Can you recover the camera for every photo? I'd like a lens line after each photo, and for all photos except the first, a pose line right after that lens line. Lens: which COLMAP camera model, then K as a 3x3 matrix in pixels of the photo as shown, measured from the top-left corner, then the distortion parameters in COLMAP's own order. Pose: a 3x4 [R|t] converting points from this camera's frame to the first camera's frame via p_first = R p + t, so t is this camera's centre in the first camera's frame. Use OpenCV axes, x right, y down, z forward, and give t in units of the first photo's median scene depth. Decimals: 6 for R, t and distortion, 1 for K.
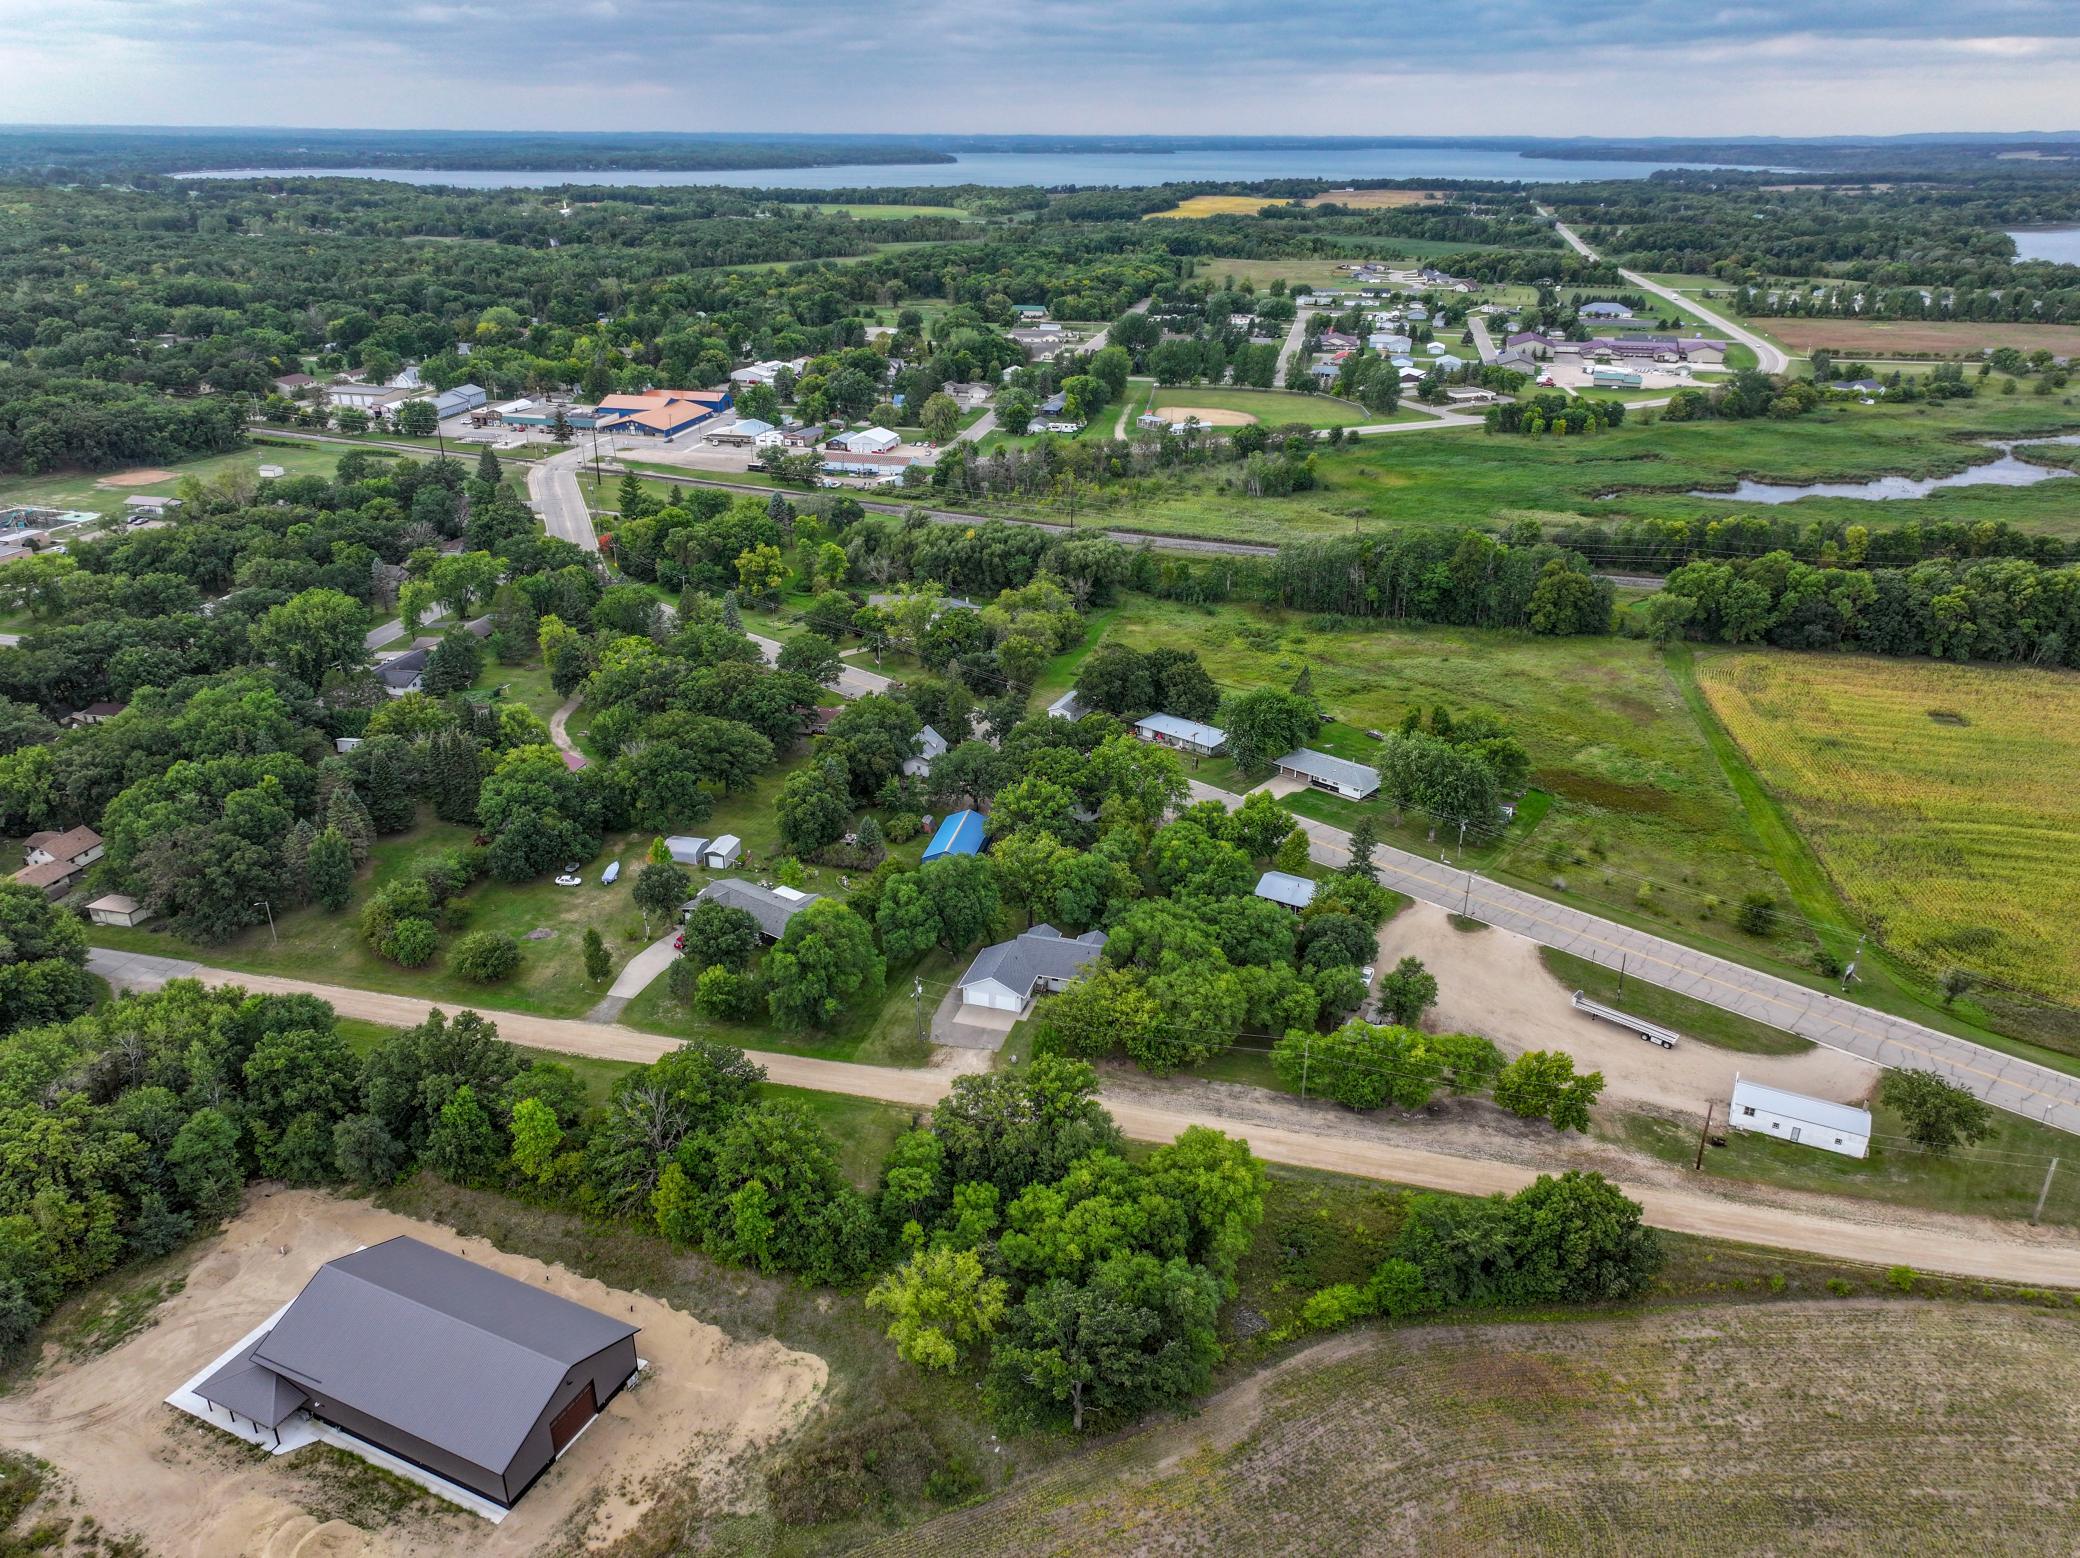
lens RADIAL K [[1464.6, 0, 1034.2], [0, 1464.6, 781.4], [0, 0, 1]] dist [0.001658, 0.016206]
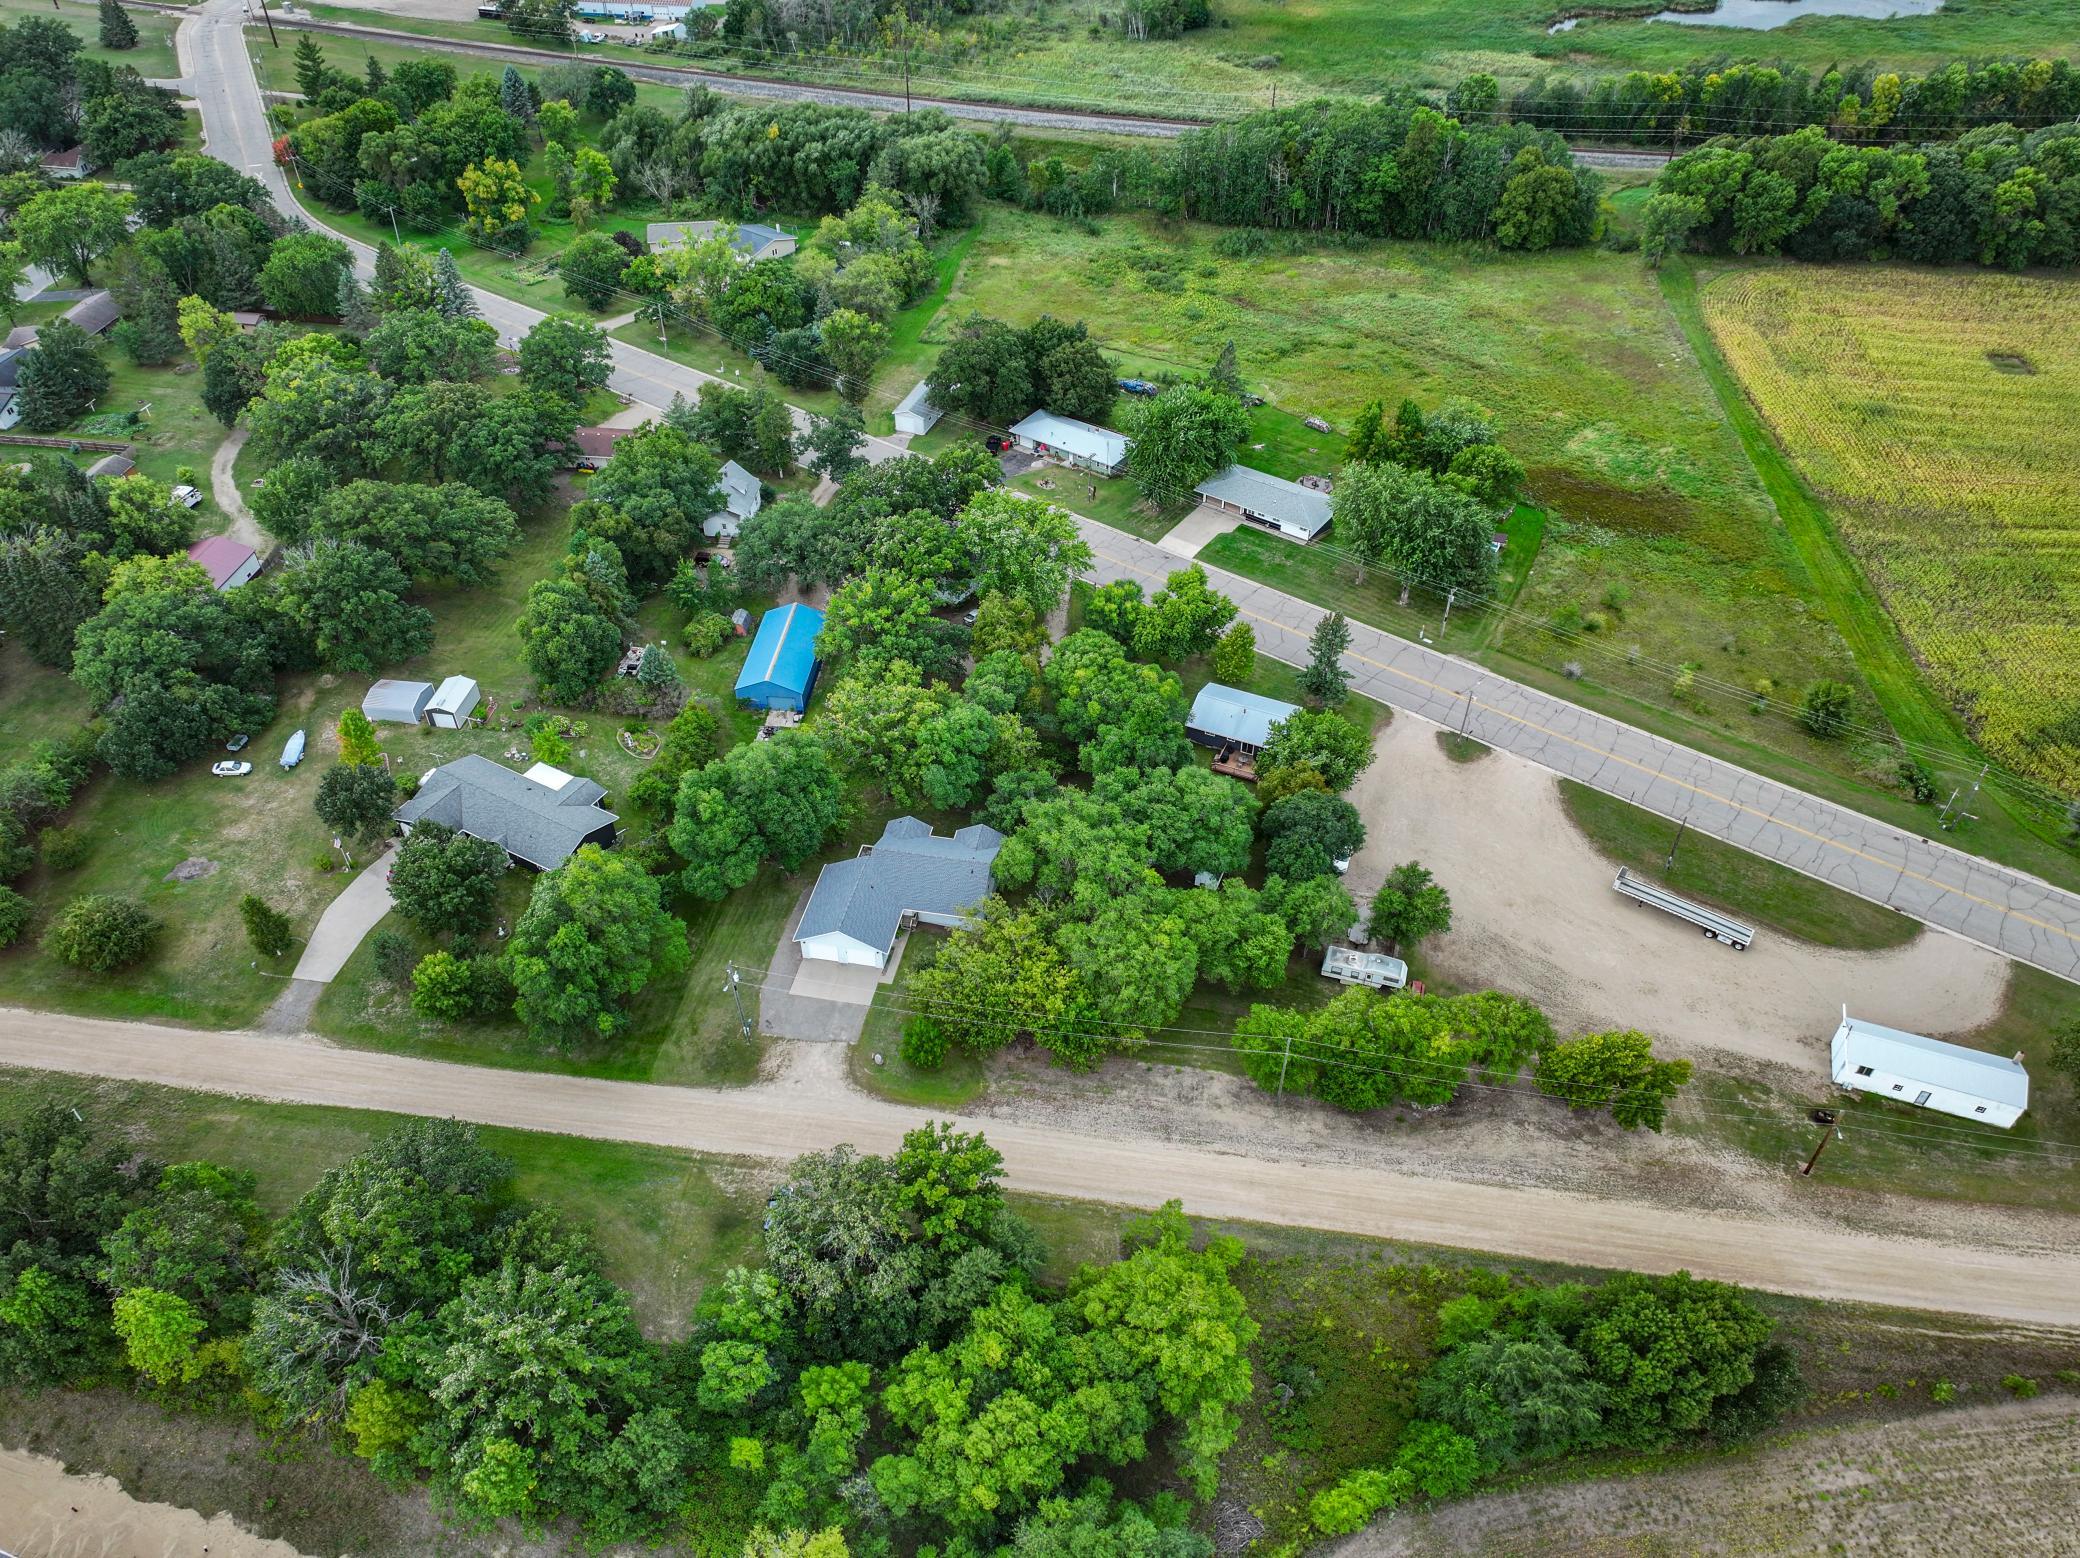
lens RADIAL K [[1464.6, 0, 1037.6], [0, 1464.6, 779.5], [0, 0, 1]] dist [0.001658, 0.016206]
pose [[0.994345, -0.071258, 0.078741, 0.013372], [0.044056, 0.951436, 0.304679, -0.123415], [-0.096628, -0.299487, 0.949195, 0.279313]]
